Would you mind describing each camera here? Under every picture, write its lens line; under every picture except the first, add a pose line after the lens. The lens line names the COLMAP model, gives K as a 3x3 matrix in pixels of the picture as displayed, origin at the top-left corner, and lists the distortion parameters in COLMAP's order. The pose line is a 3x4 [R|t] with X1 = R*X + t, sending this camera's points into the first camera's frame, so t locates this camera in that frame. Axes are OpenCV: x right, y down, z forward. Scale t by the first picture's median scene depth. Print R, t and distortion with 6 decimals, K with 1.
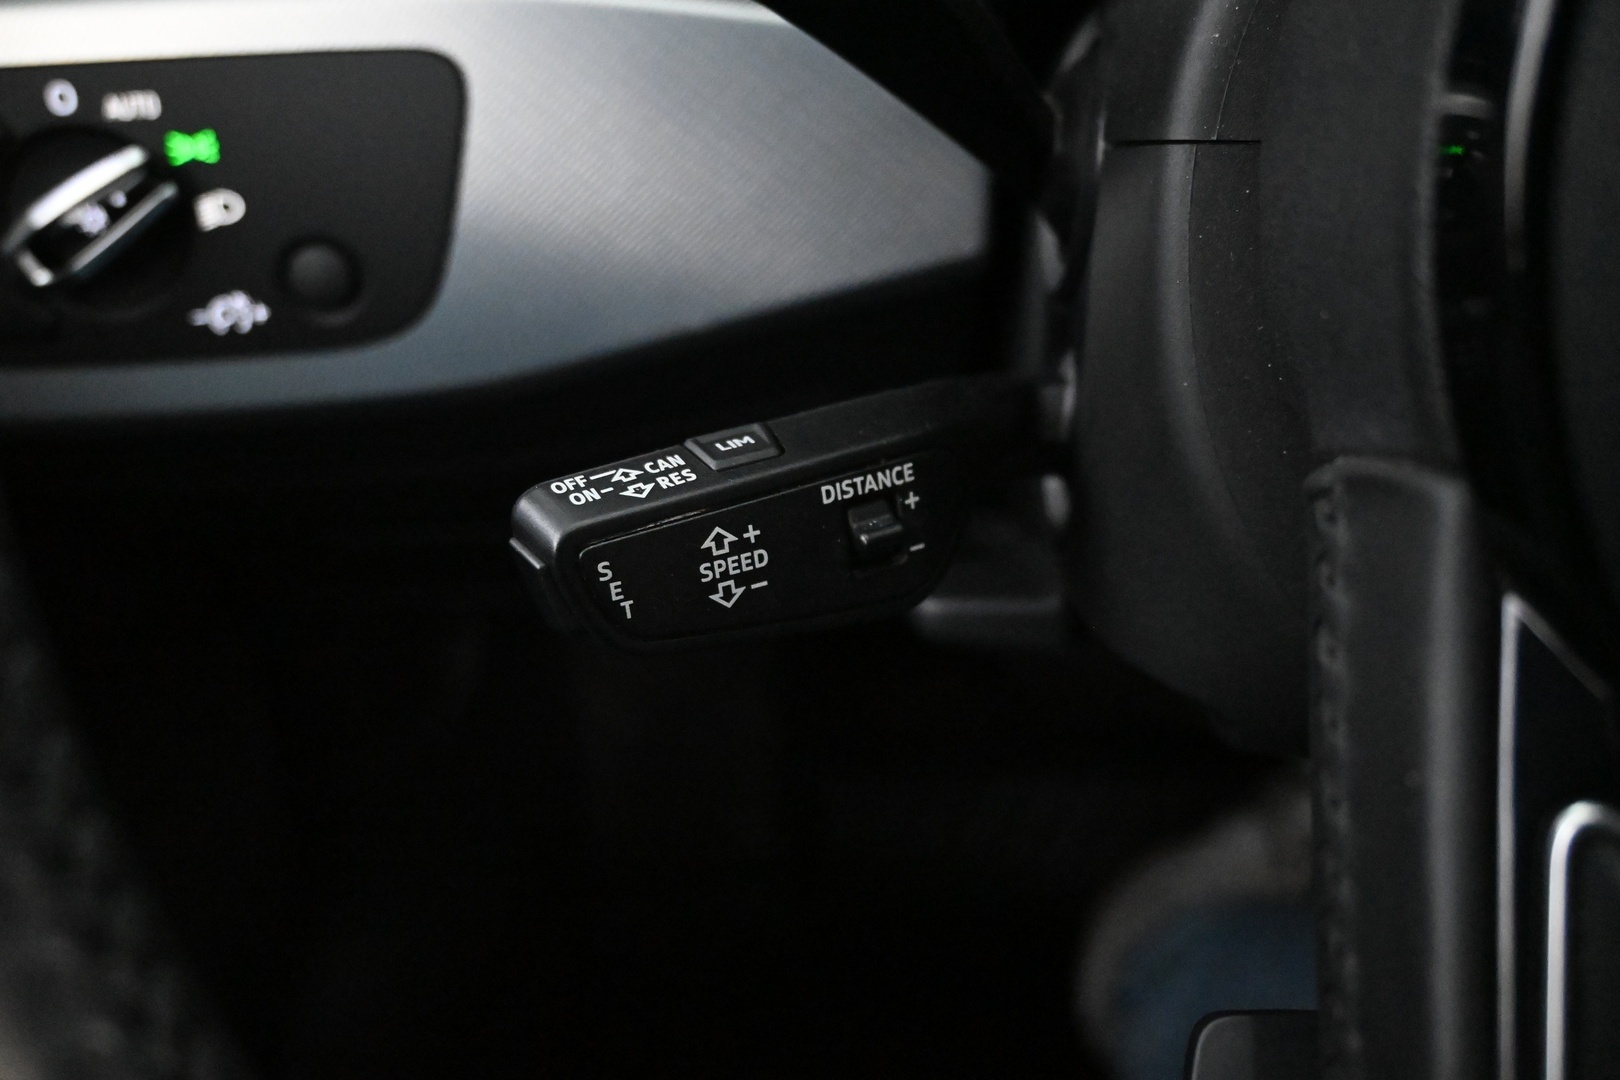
lens RADIAL K [[1451.2, 0, 811.1], [0, 1451.2, 535.8], [0, 0, 1]] dist [-0.014772, 0.002805]
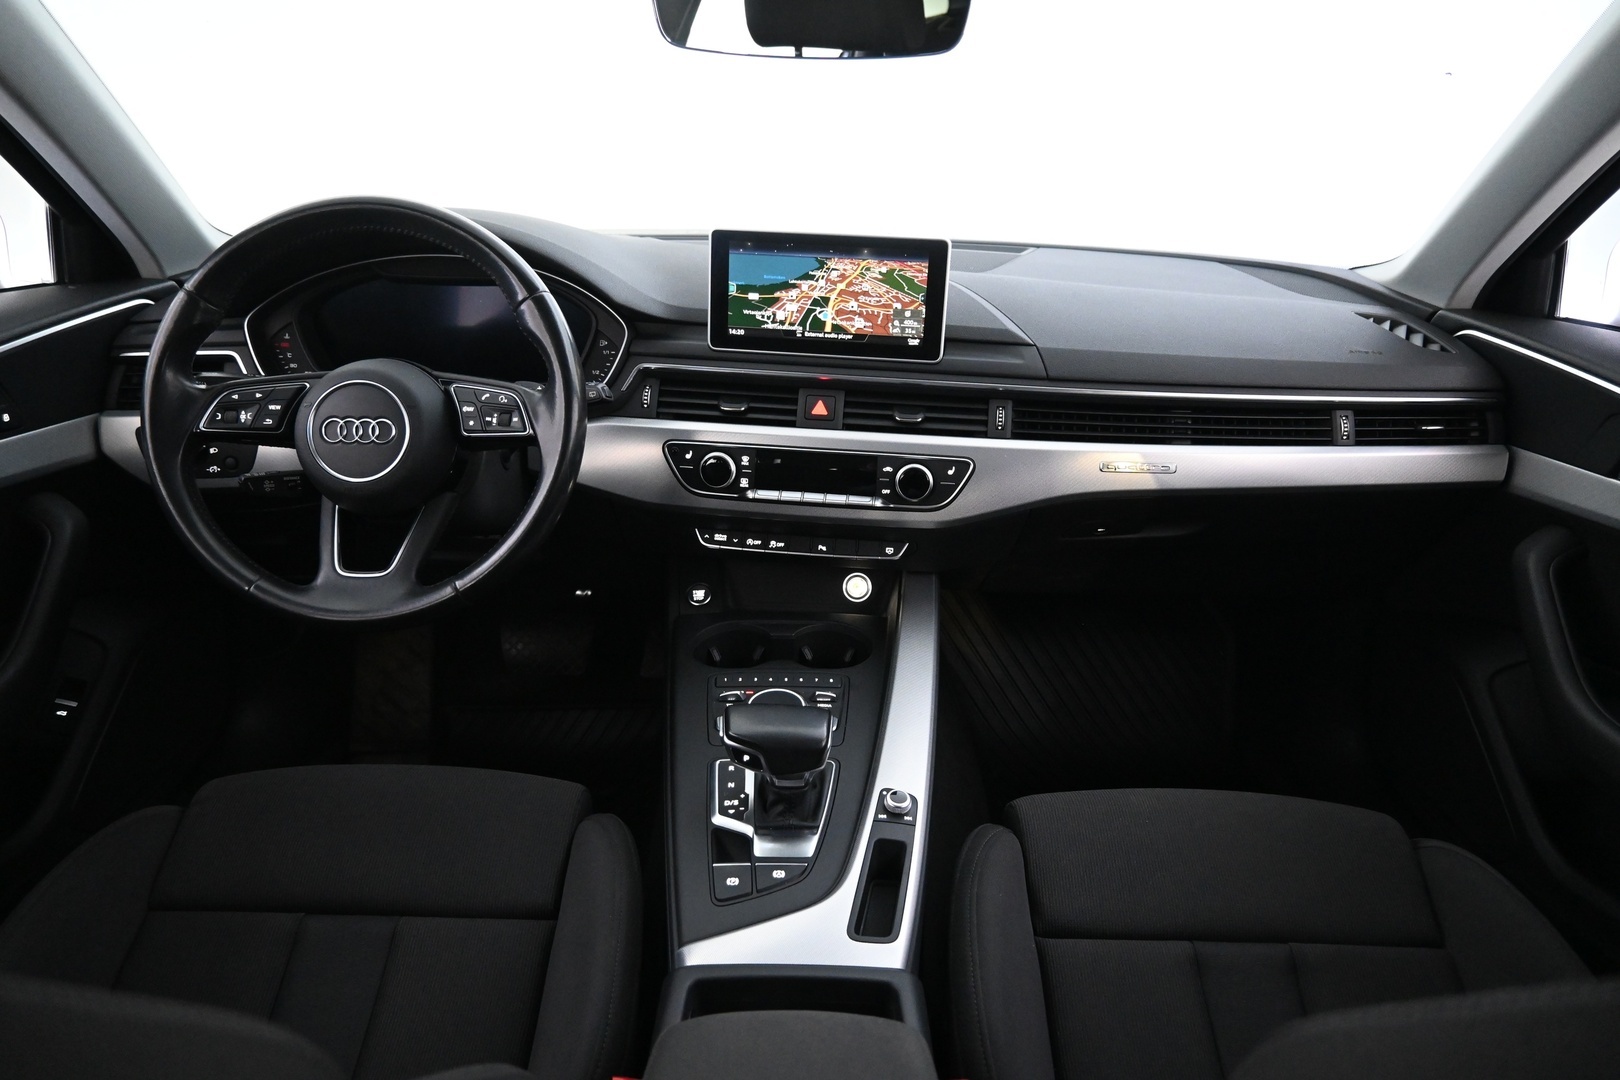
lens RADIAL K [[1067.0, 0, 802.9], [0, 1067.0, 538.5], [0, 0, 1]] dist [-0.009628, -0.001591]
pose [[0.997785, 0.024704, 0.061772, 2.321328], [-0.007240, 0.963306, -0.268307, 1.703402], [-0.066133, 0.267266, 0.961351, -4.328781]]
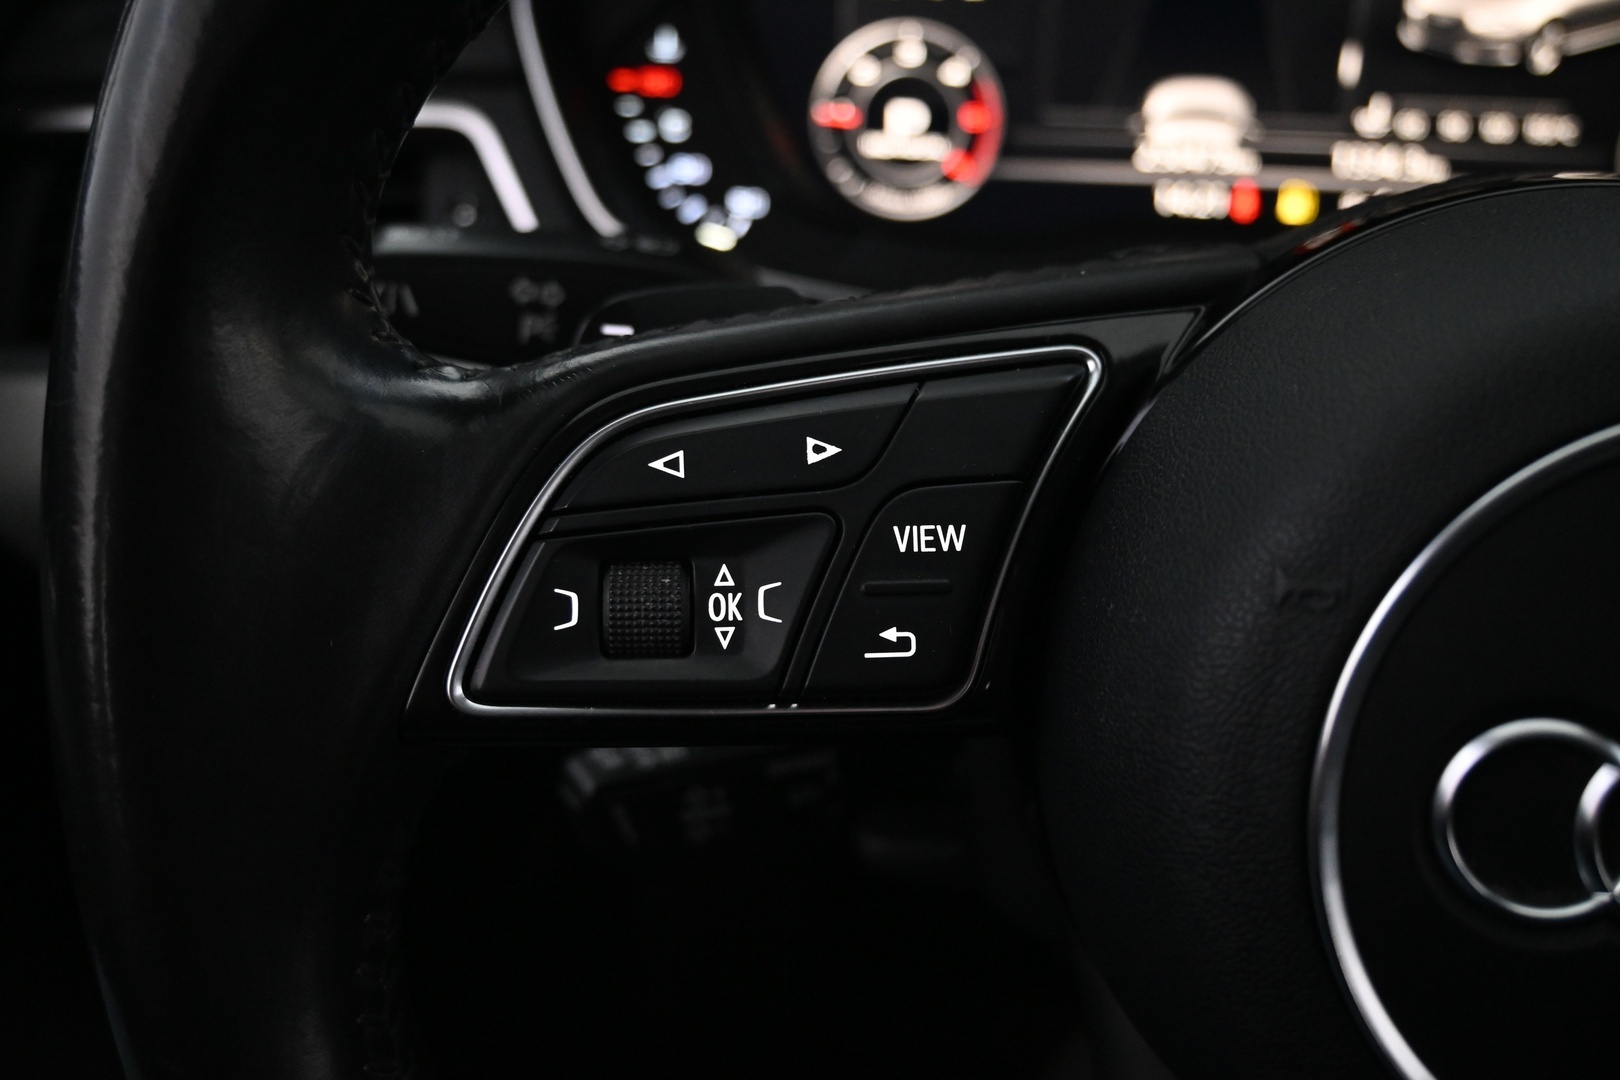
lens RADIAL K [[1430.9, 0, 823.3], [0, 1430.9, 543.7], [0, 0, 1]] dist [-0.035877, -0.012949]
pose [[0.995896, 0.064497, -0.063498, 0.141649], [-0.072509, 0.988428, -0.133236, -0.066576], [0.054170, 0.137293, 0.989048, -0.497068]]
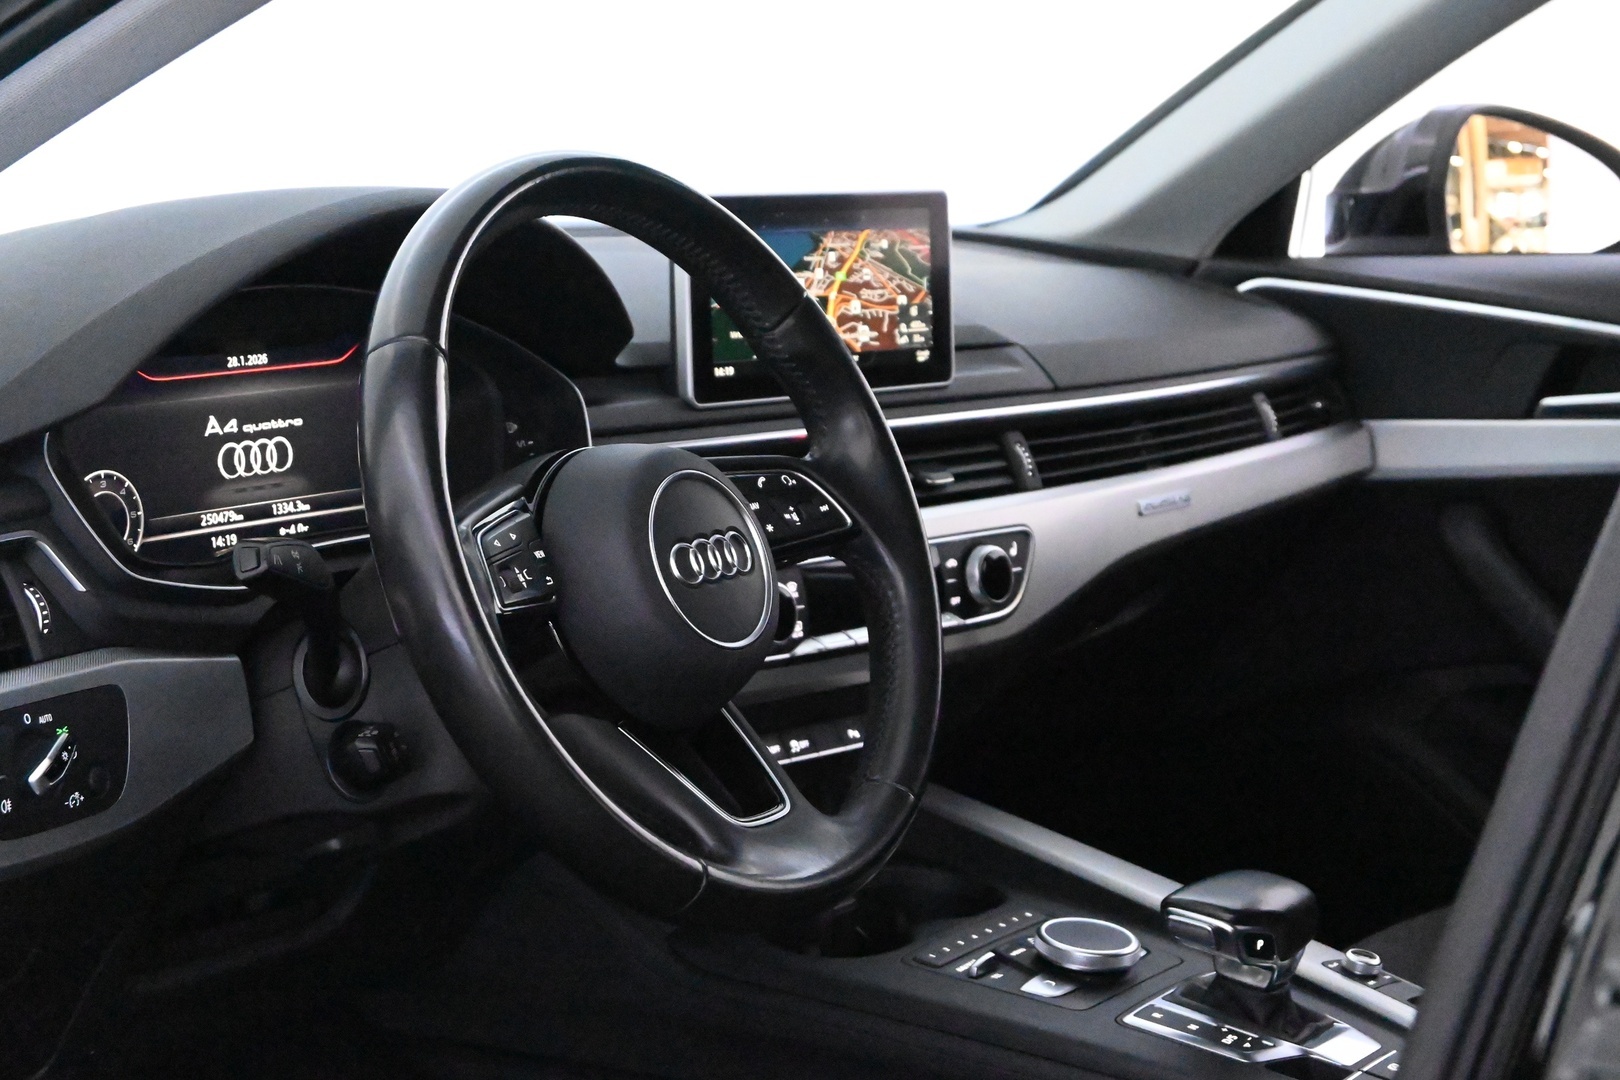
lens RADIAL K [[3329.2, 0, 812.2], [0, 3329.2, 541.8], [0, 0, 1]] dist [-0.066622, 0.000000]
pose [[0.520571, -0.097008, 0.848290, -6.242820], [0.498839, 0.840878, -0.209963, 1.774550], [-0.692940, 0.532461, 0.486128, -3.881876]]
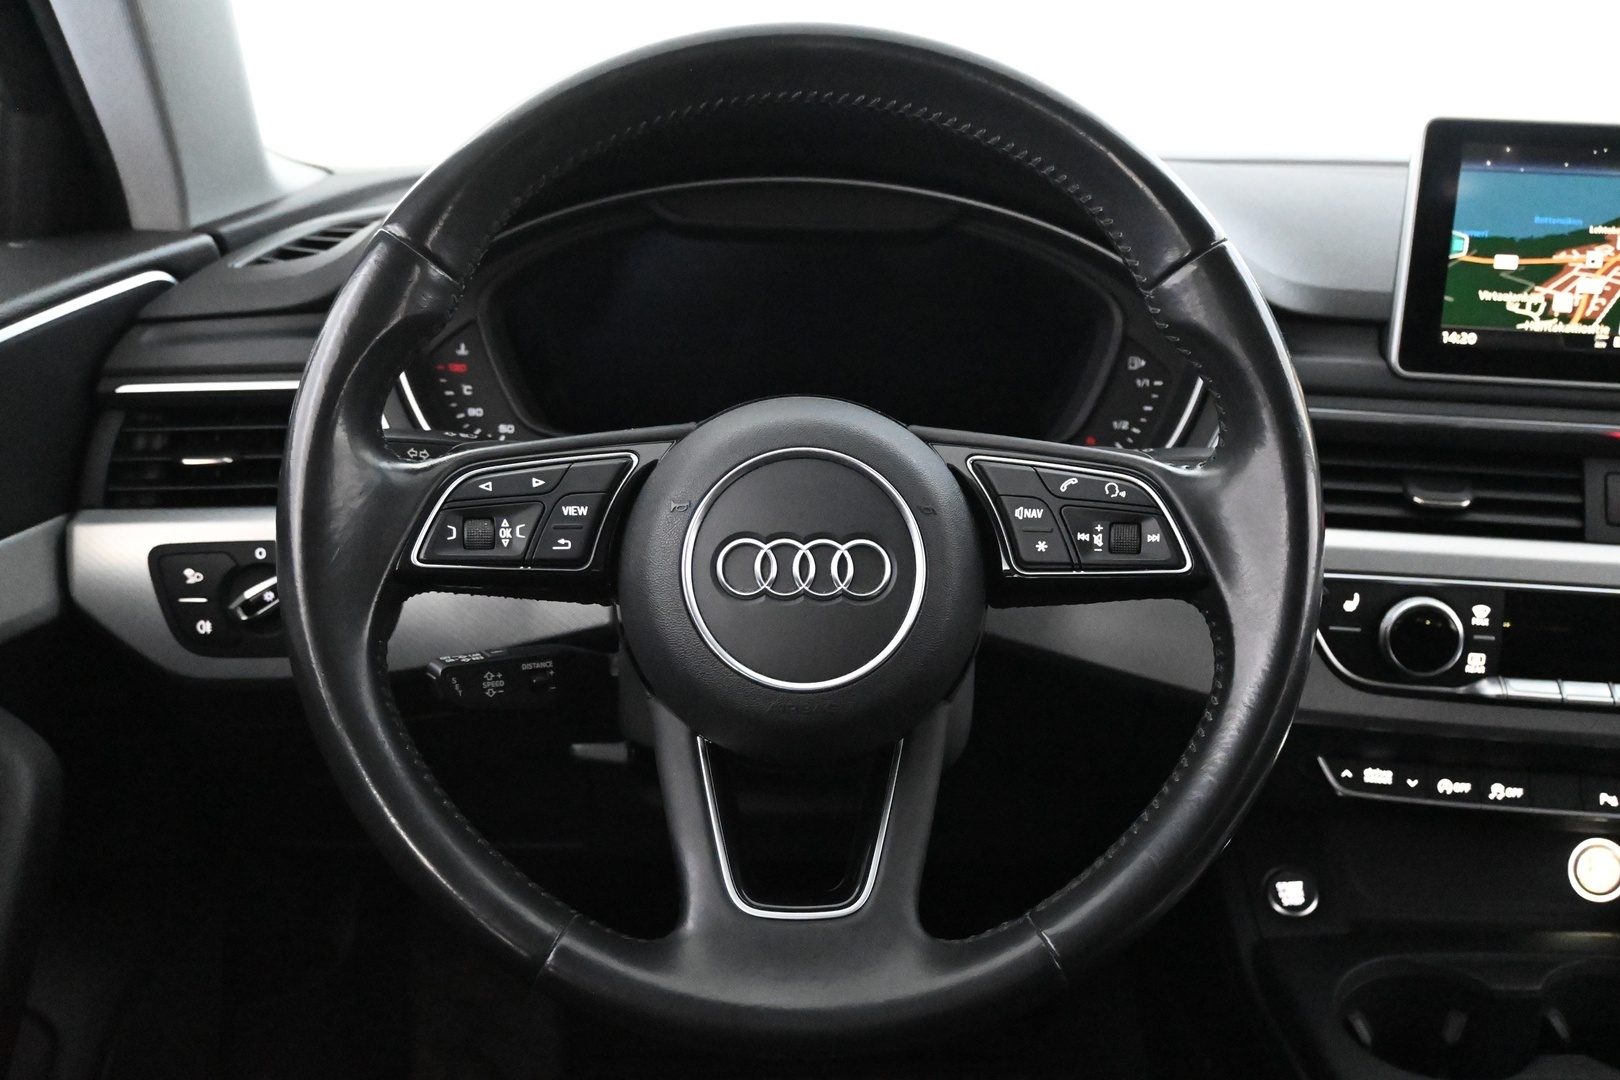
lens RADIAL K [[1638.9, 0, 815.6], [0, 1638.9, 534.0], [0, 0, 1]] dist [0.001118, 0.000000]
pose [[0.997513, 0.026402, 0.065348, 0.416733], [-0.002096, 0.937890, -0.346926, 0.968470], [-0.070449, 0.345927, 0.935613, -2.611802]]
